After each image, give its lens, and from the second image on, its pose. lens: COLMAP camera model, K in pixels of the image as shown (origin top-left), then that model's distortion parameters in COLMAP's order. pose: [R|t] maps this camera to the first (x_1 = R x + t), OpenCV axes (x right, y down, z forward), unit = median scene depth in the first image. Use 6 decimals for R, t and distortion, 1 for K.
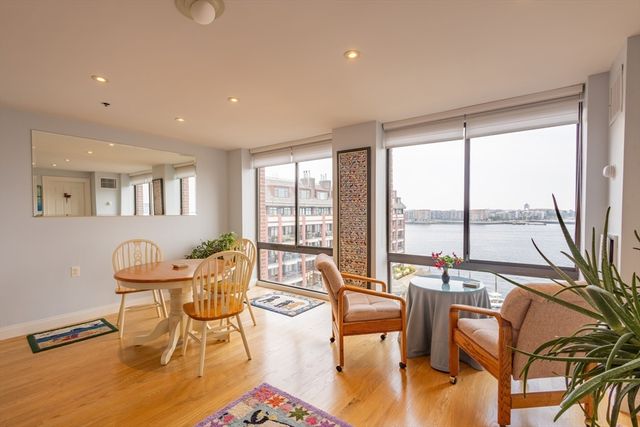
lens RADIAL K [[294.8, 0, 315.2], [0, 294.8, 215.9], [0, 0, 1]] dist [0.013829, 0.000433]
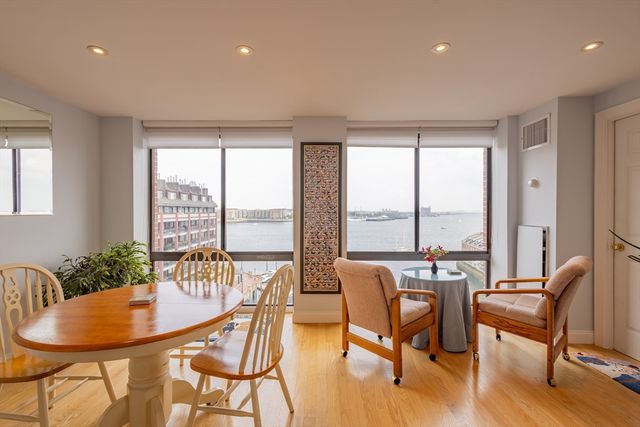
lens RADIAL K [[294.8, 0, 317.0], [0, 294.8, 213.6], [0, 0, 1]] dist [0.013829, 0.000433]
pose [[0.802281, -0.003342, 0.596937, -0.431284], [0.005807, 0.999981, -0.002205, -0.001099], [-0.596918, 0.005235, 0.802285, 0.264375]]
